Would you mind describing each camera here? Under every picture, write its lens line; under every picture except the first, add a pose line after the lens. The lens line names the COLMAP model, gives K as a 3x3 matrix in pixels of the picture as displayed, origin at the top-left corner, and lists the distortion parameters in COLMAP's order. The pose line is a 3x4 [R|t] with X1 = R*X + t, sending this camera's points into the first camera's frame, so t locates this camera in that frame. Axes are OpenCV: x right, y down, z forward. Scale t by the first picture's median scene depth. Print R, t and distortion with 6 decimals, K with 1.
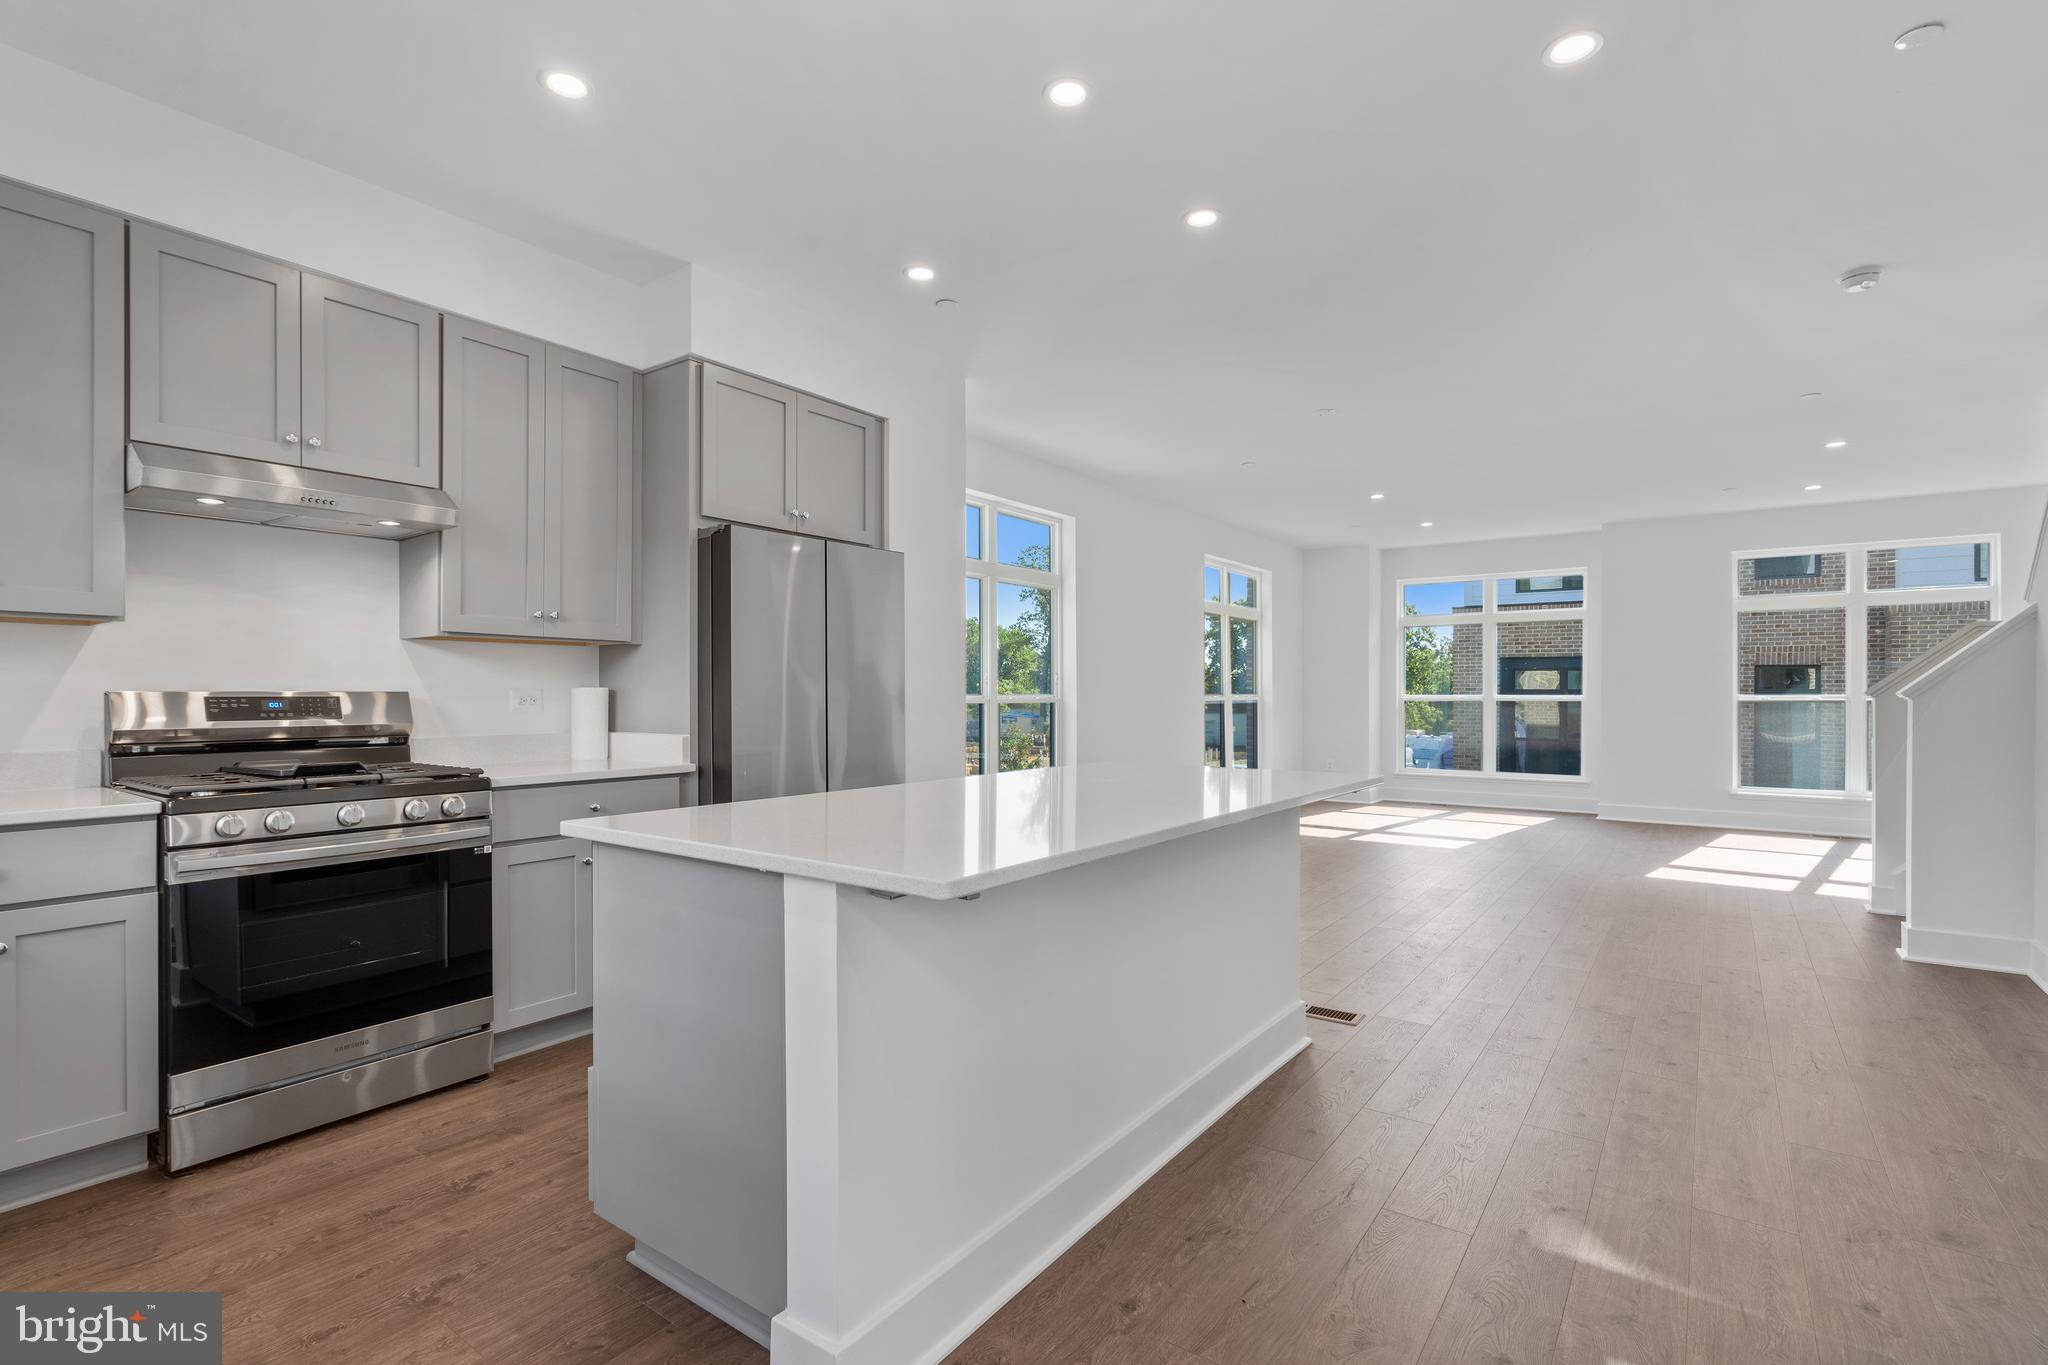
lens RADIAL K [[949.9, 0, 1011.4], [0, 949.9, 684.4], [0, 0, 1]] dist [-0.007904, -0.000616]
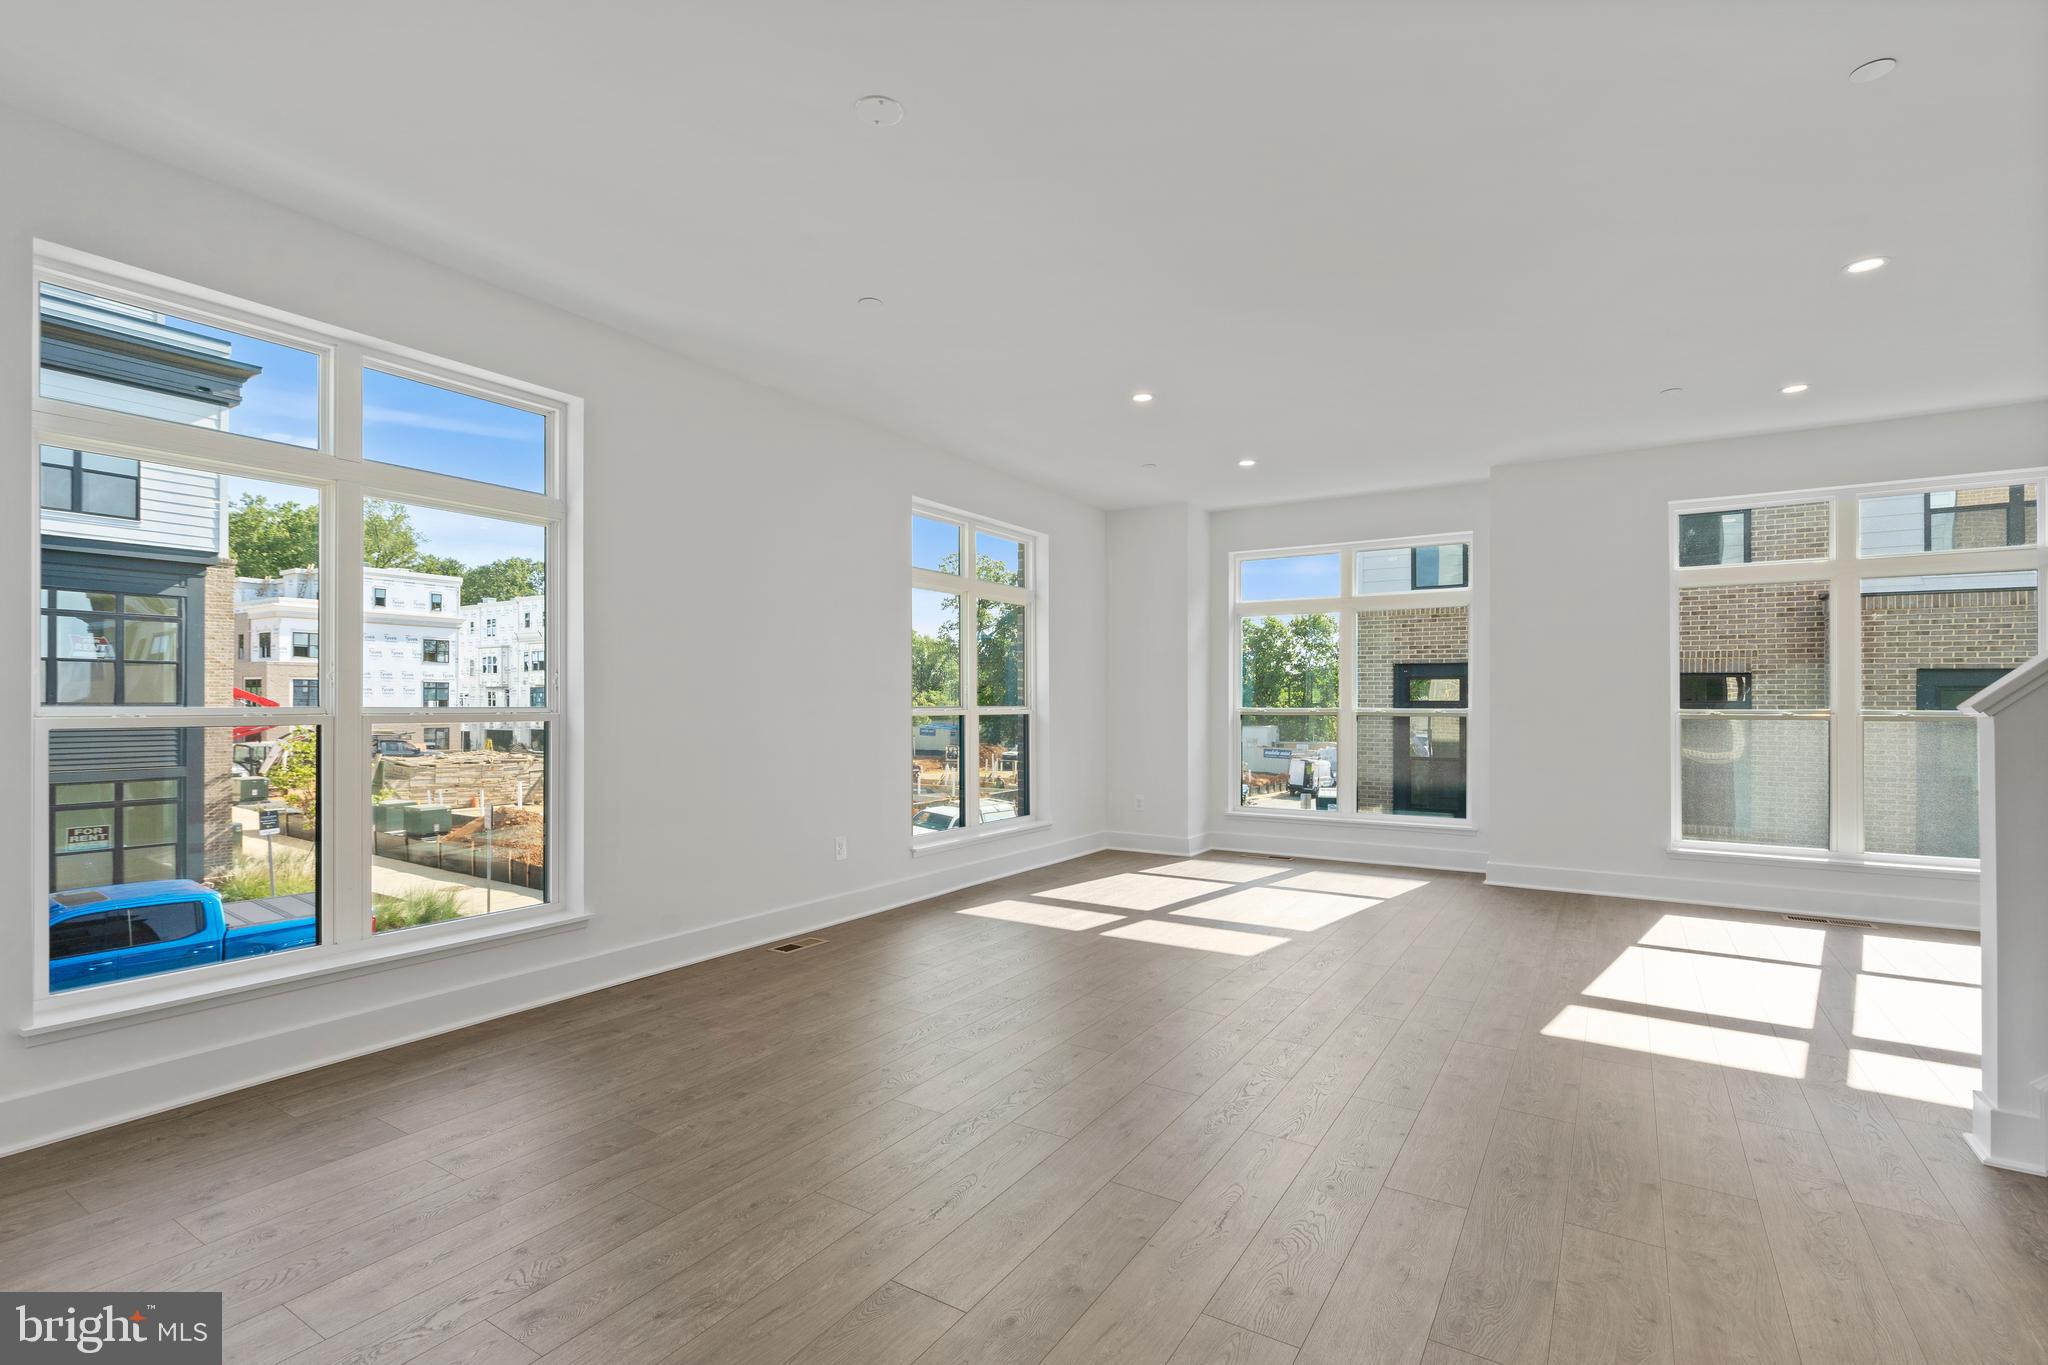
lens RADIAL K [[946.8, 0, 1020.2], [0, 946.8, 701.0], [0, 0, 1]] dist [0.000705, 0.002485]
pose [[0.997355, -0.000130, 0.072688, 0.202025], [-0.000250, 0.999986, 0.005222, 0.002034], [-0.072687, -0.005226, 0.997341, 0.291532]]
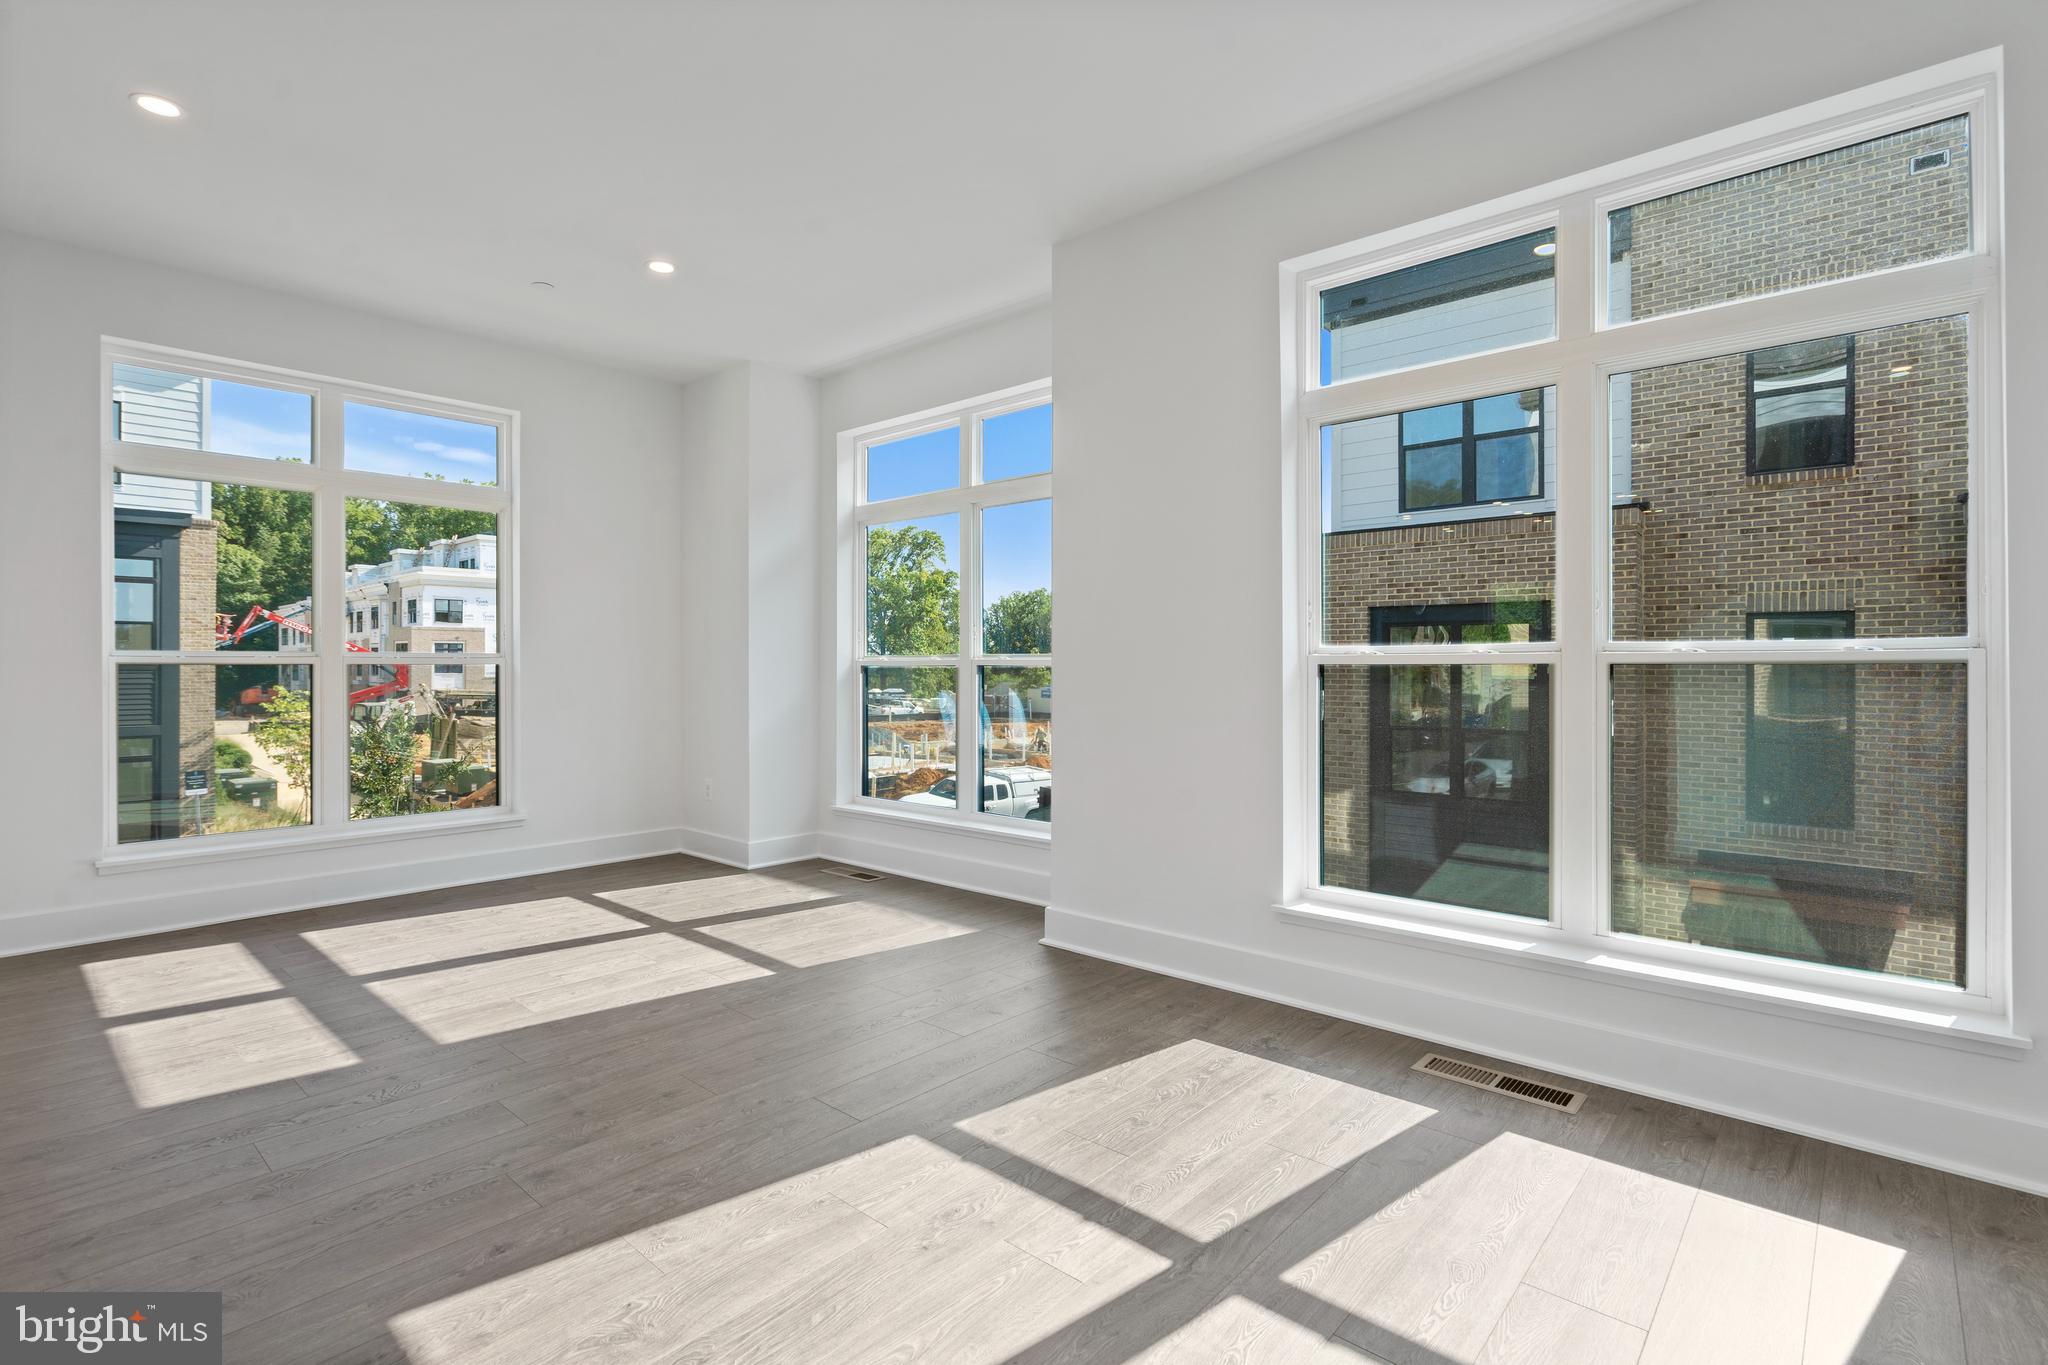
lens RADIAL K [[946.8, 0, 1018.0], [0, 946.8, 686.4], [0, 0, 1]] dist [0.000705, 0.002485]
pose [[0.996120, -0.002410, -0.087971, 0.581185], [0.005190, 0.999494, 0.031383, 0.012500], [0.087851, -0.031718, 0.995629, 0.521532]]
